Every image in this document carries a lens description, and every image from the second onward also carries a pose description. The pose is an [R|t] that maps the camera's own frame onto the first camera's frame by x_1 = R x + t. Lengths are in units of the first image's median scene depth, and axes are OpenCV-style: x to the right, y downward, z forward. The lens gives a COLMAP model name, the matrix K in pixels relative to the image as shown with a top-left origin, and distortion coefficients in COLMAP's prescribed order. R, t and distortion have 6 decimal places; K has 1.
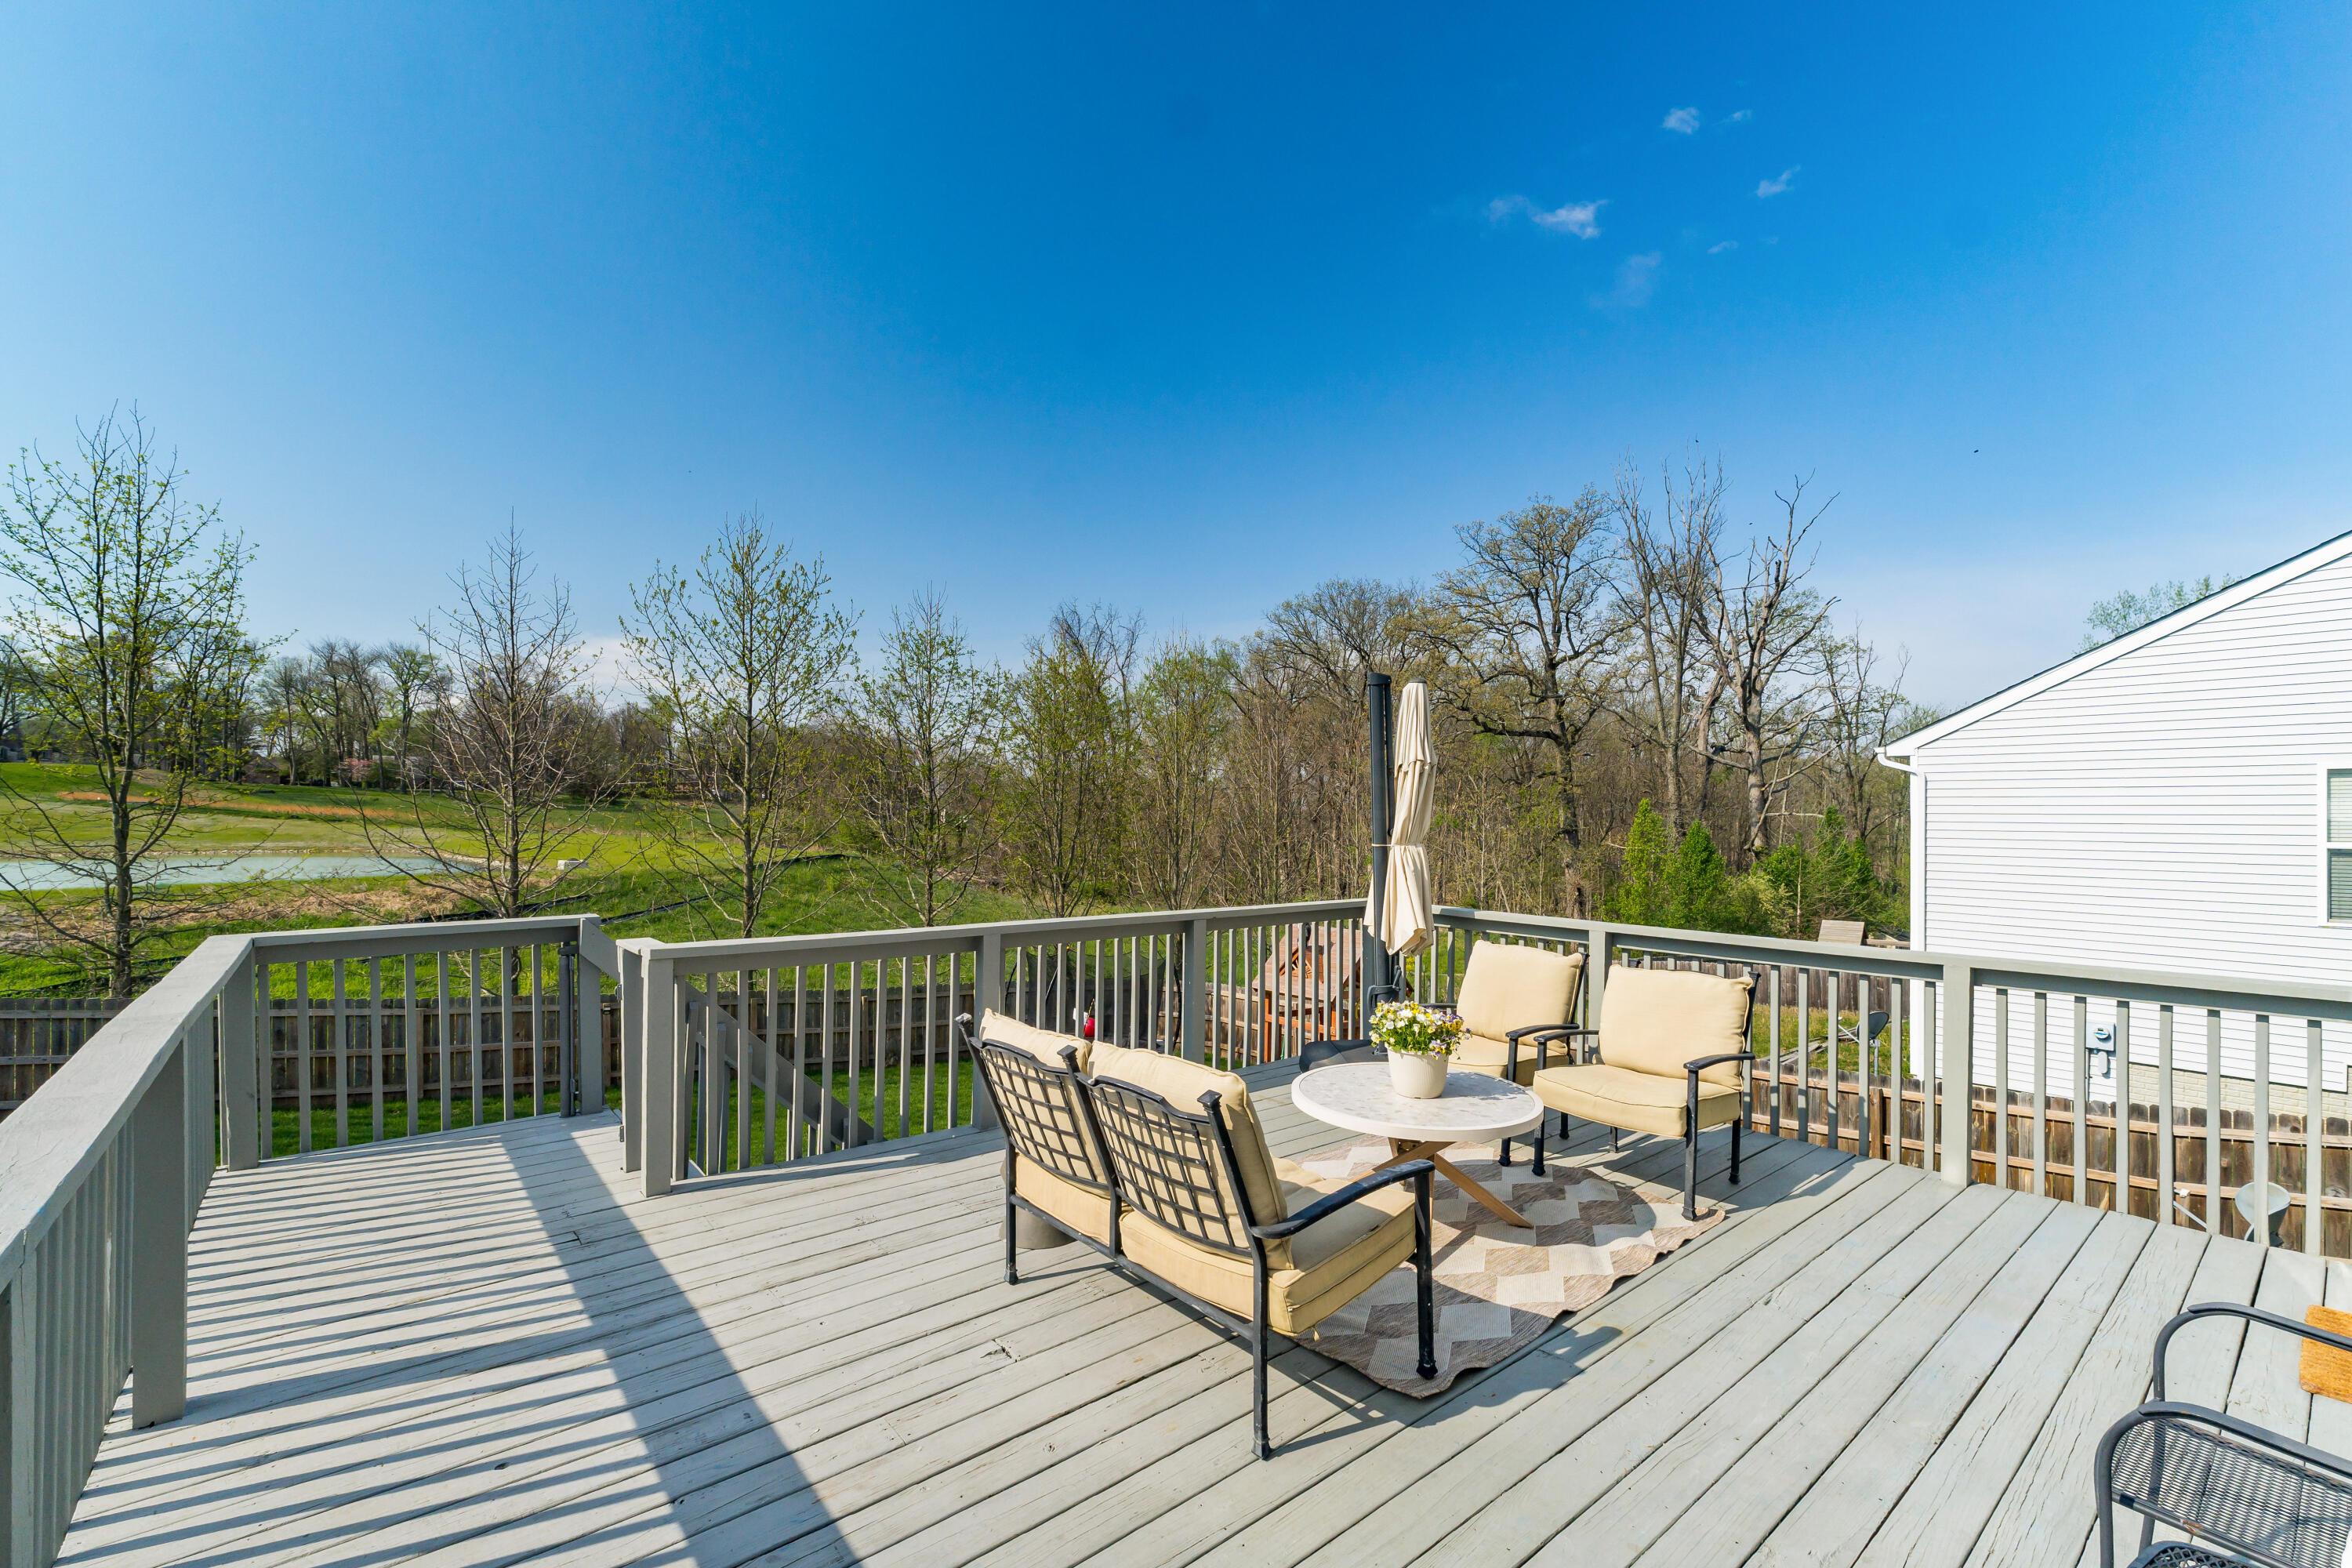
lens RADIAL K [[1017.5, 0, 1165.7], [0, 1017.5, 819.7], [0, 0, 1]] dist [-0.001450, -0.000009]
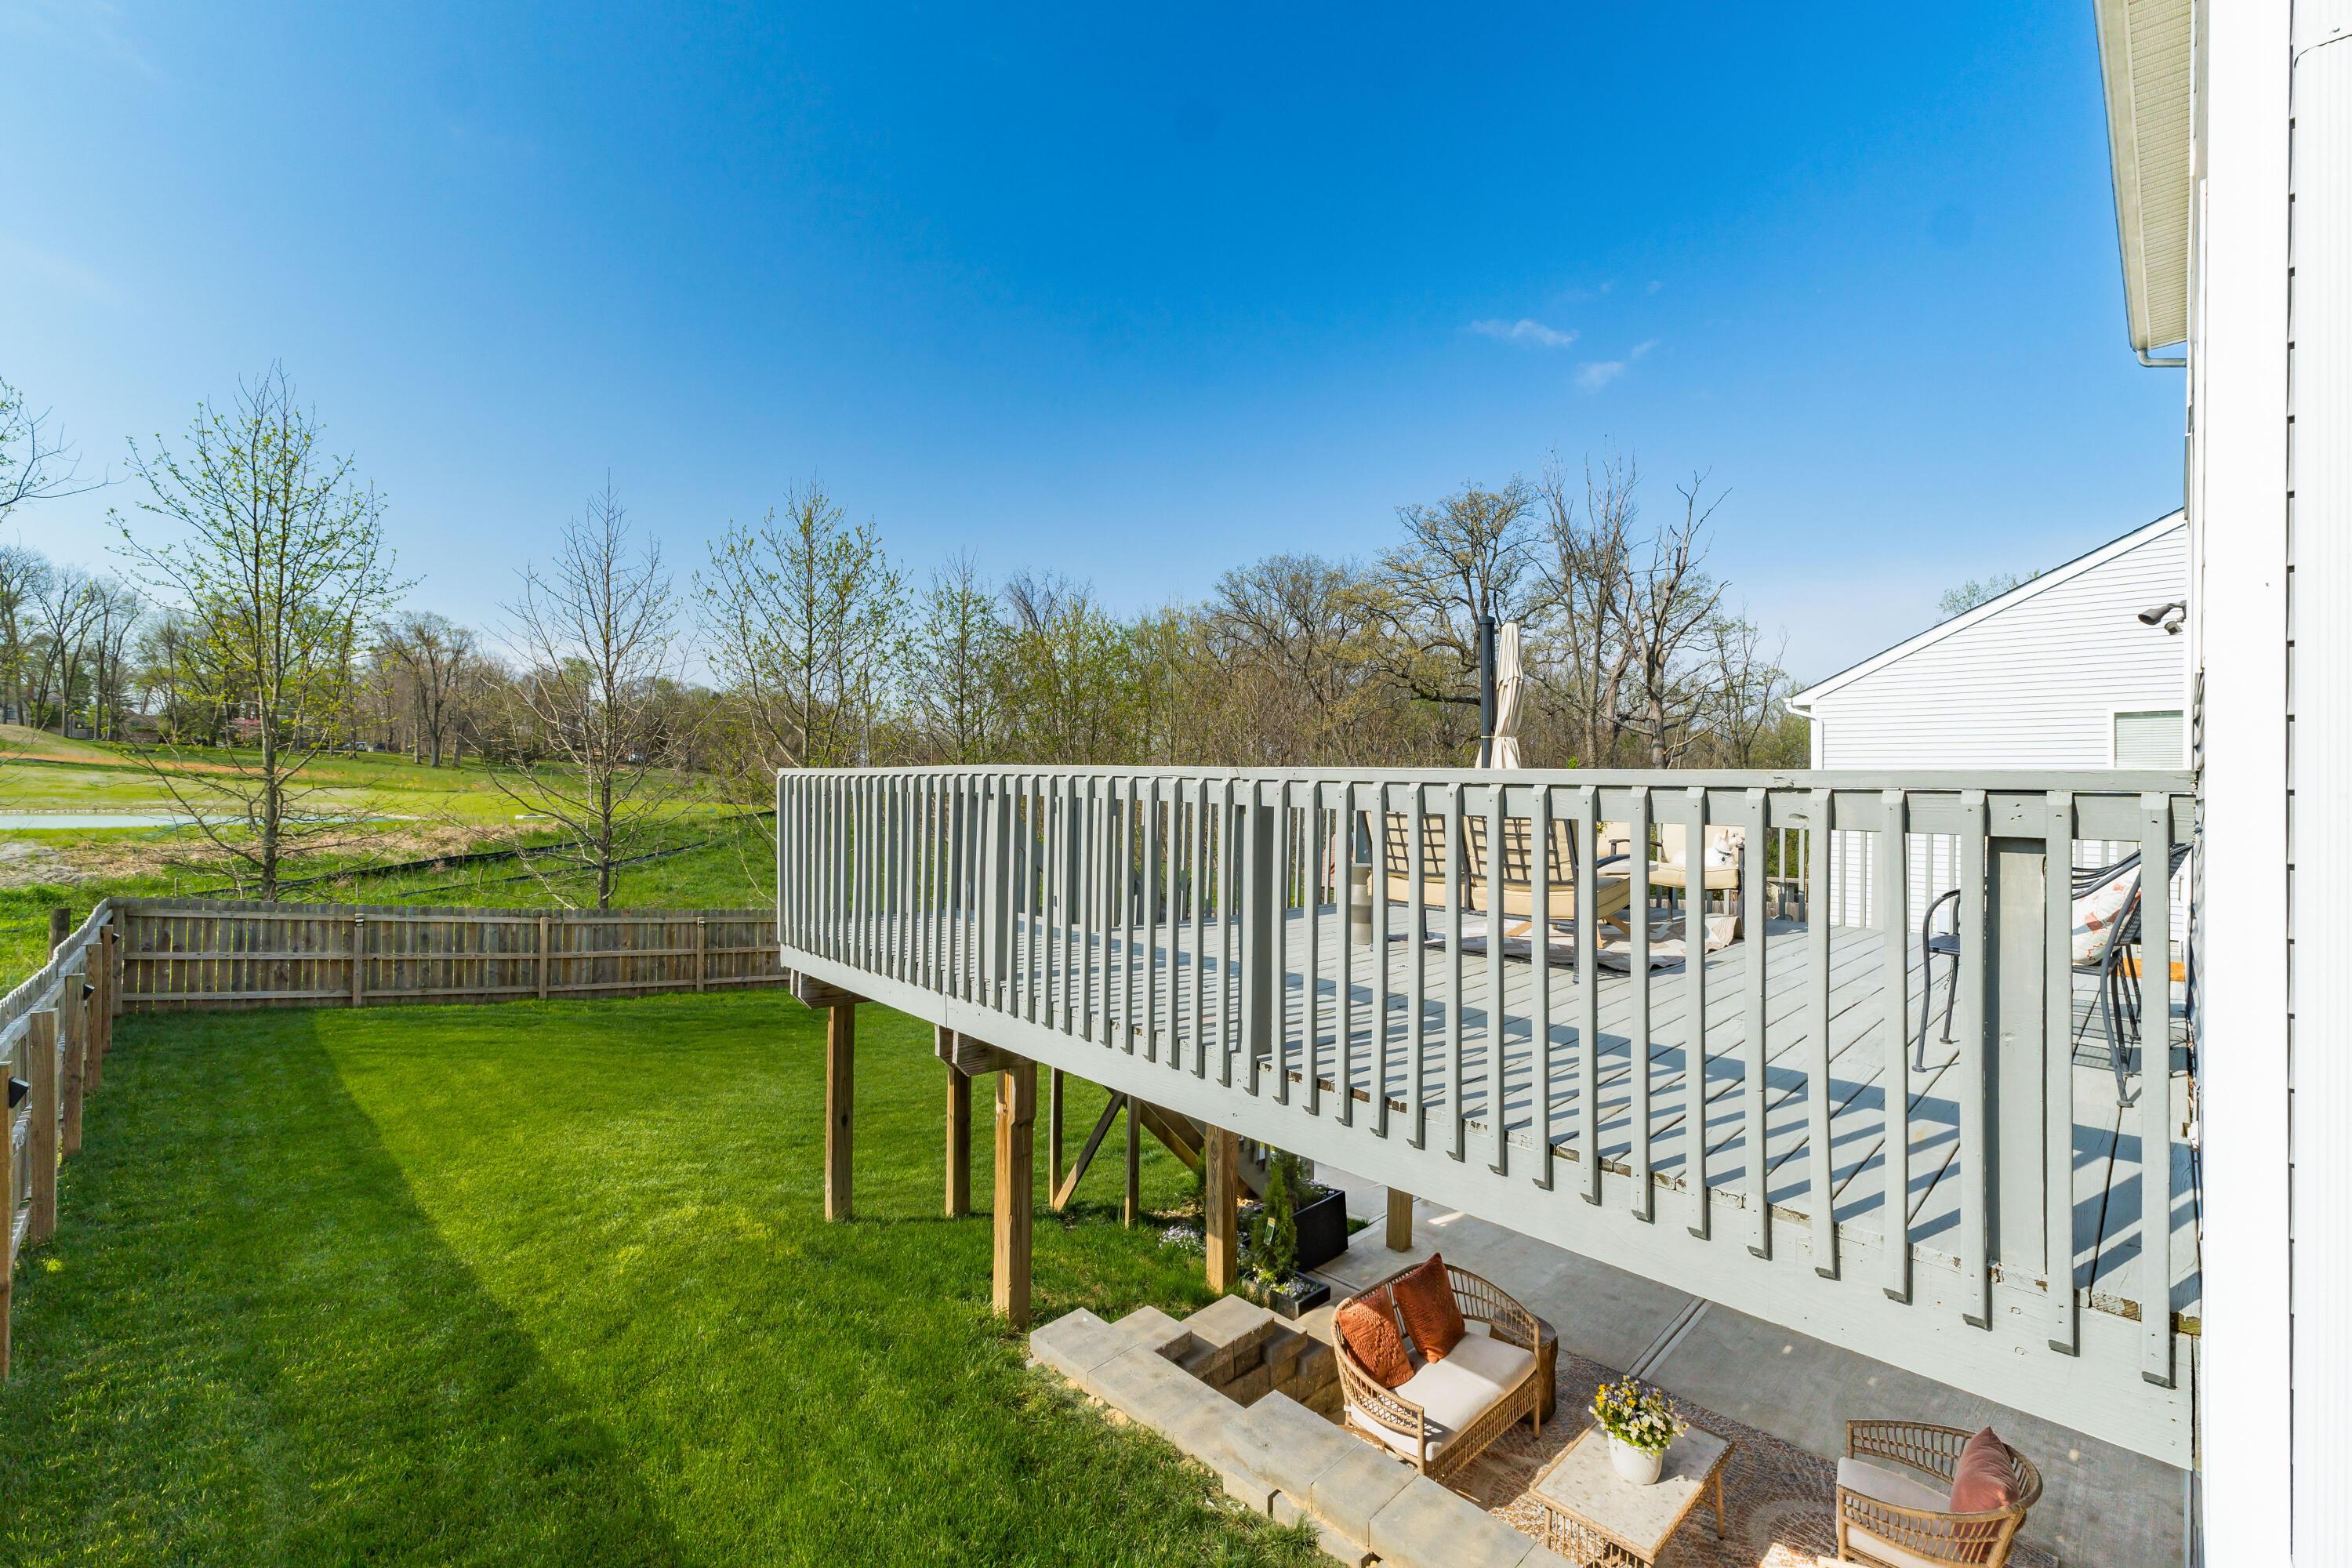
lens RADIAL K [[1001.6, 0, 1176.0], [0, 1001.6, 784.0], [0, 0, 1]] dist [-0.008245, 0.000259]
pose [[0.996193, 0.005155, 0.087026, -0.037924], [-0.004830, 0.999981, -0.003943, 0.010826], [-0.087045, 0.003508, 0.996198, -0.038504]]
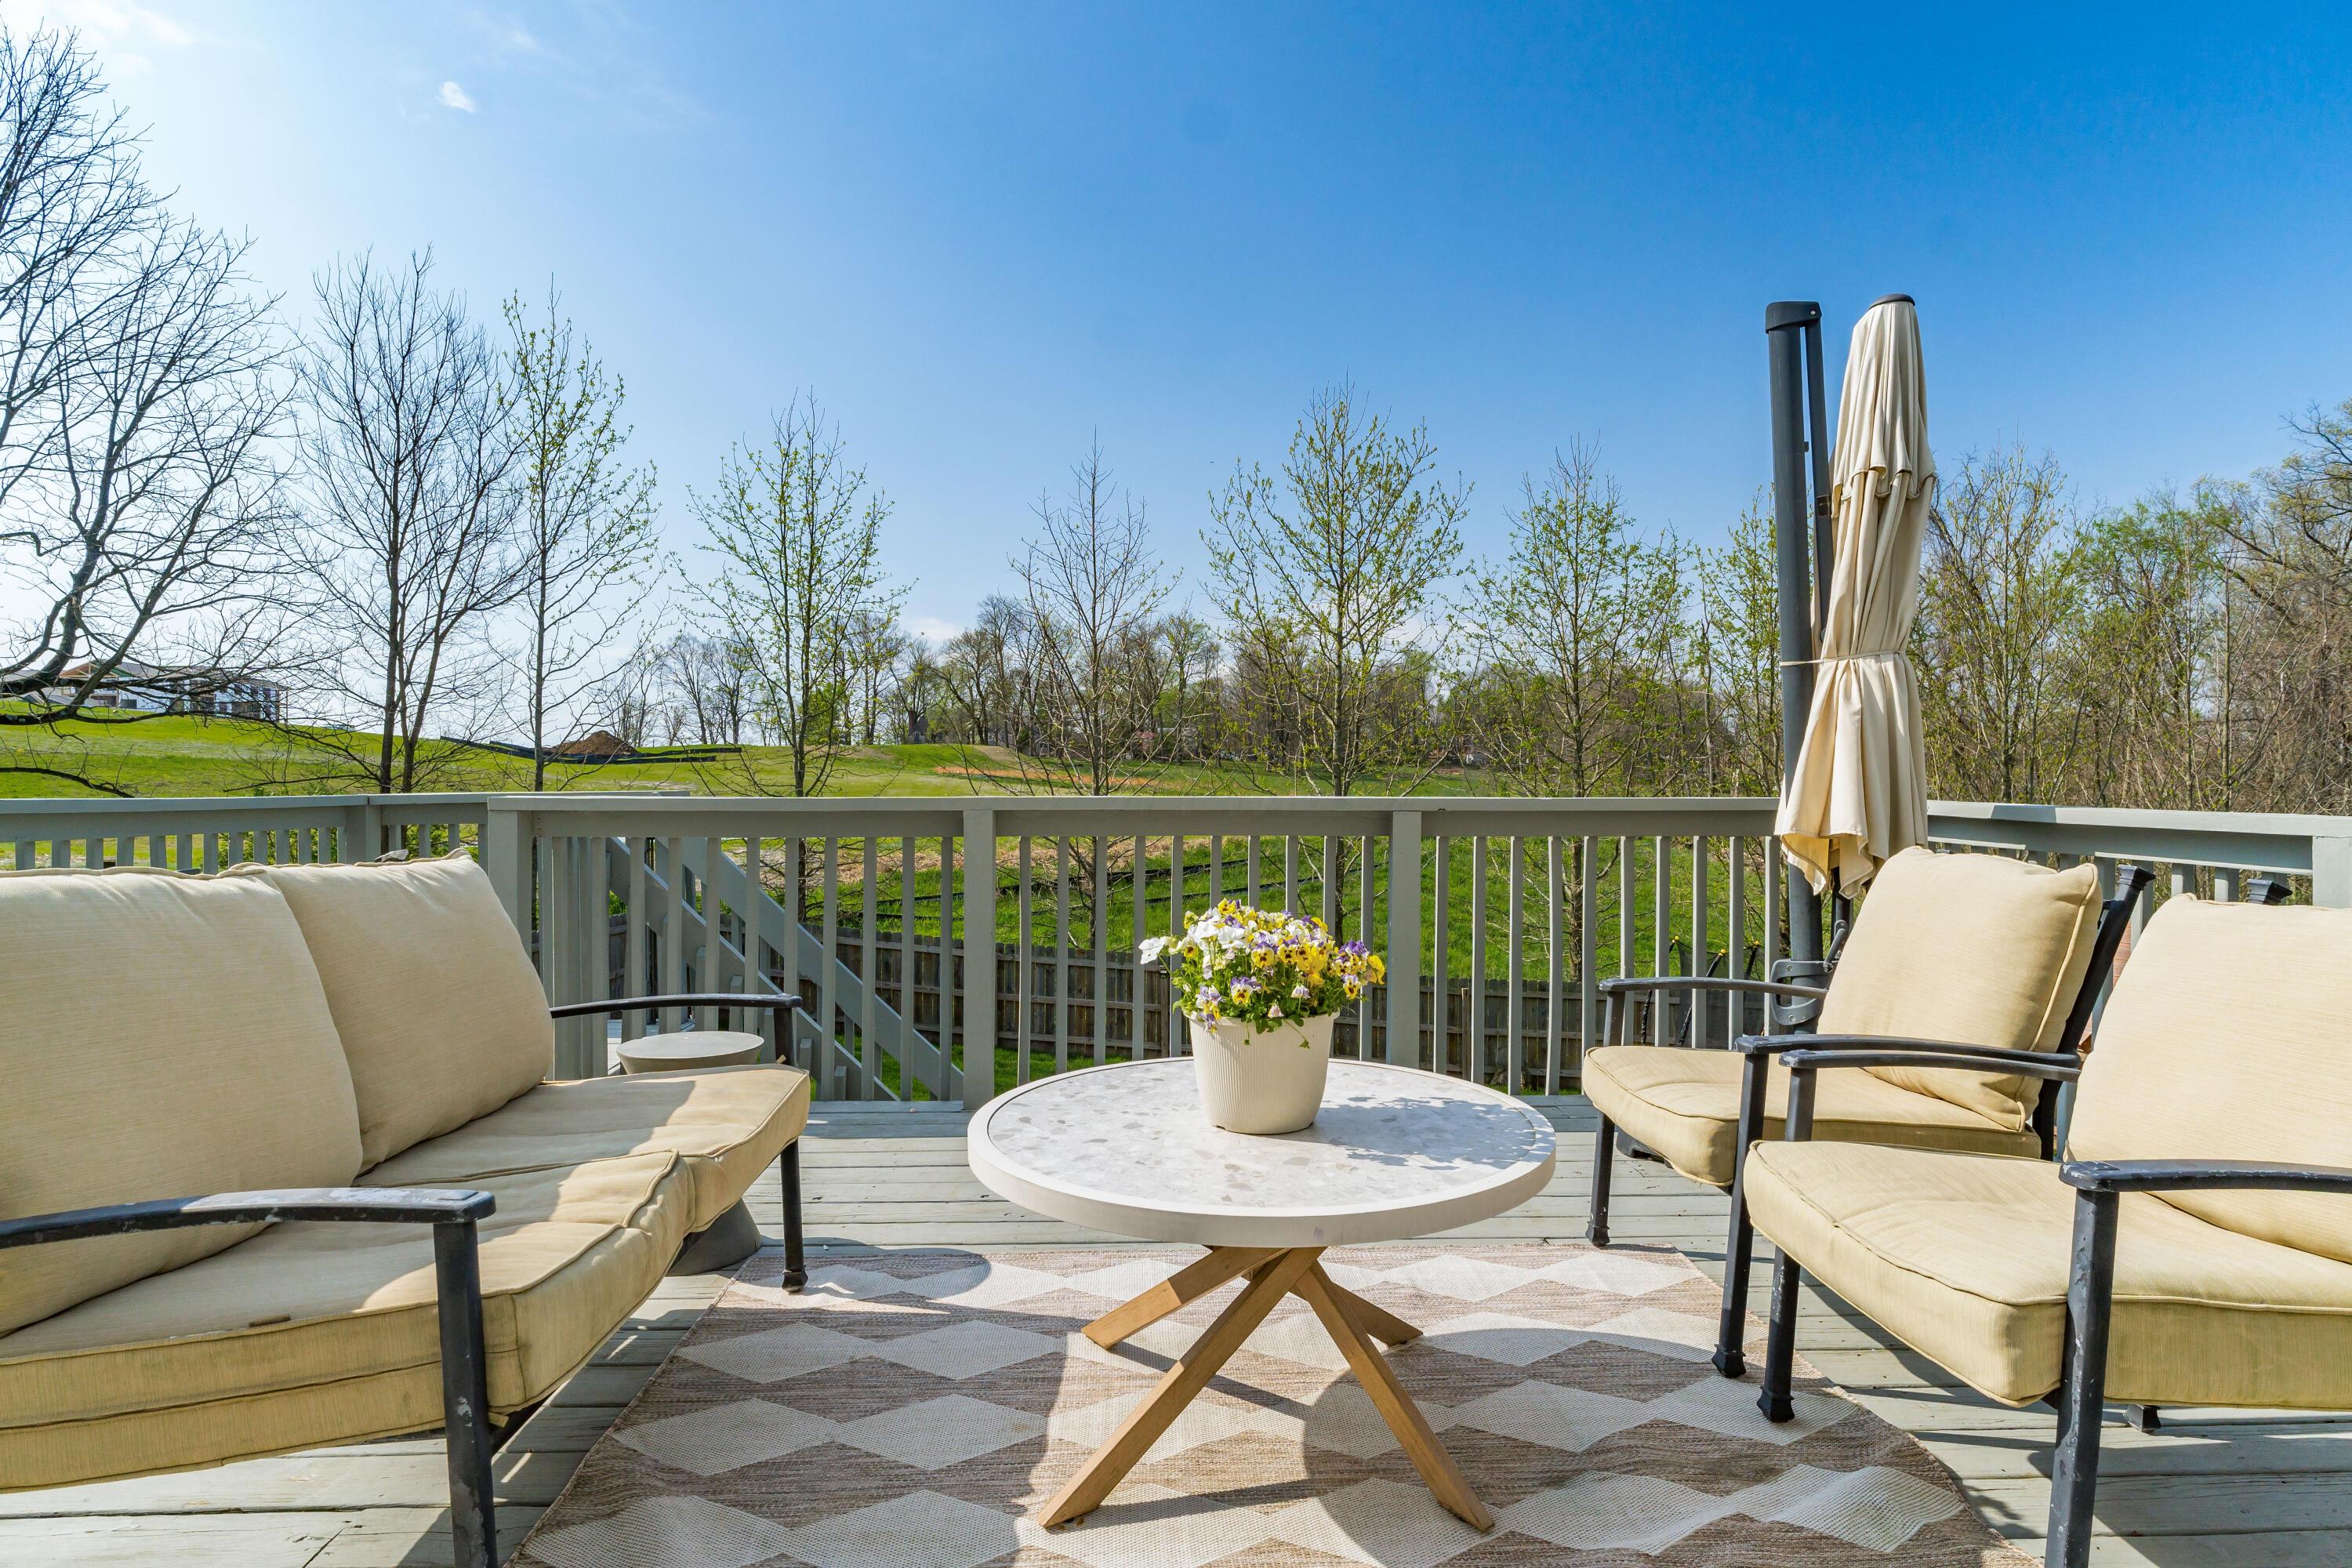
lens RADIAL K [[1269.7, 0, 1176.0], [0, 1269.7, 784.0], [0, 0, 1]] dist [-0.004410, -0.000556]
pose [[0.792688, -0.008504, -0.609568, 0.038117], [0.005137, 0.999960, -0.007271, 0.009370], [0.609606, 0.002632, 0.792700, 0.039571]]
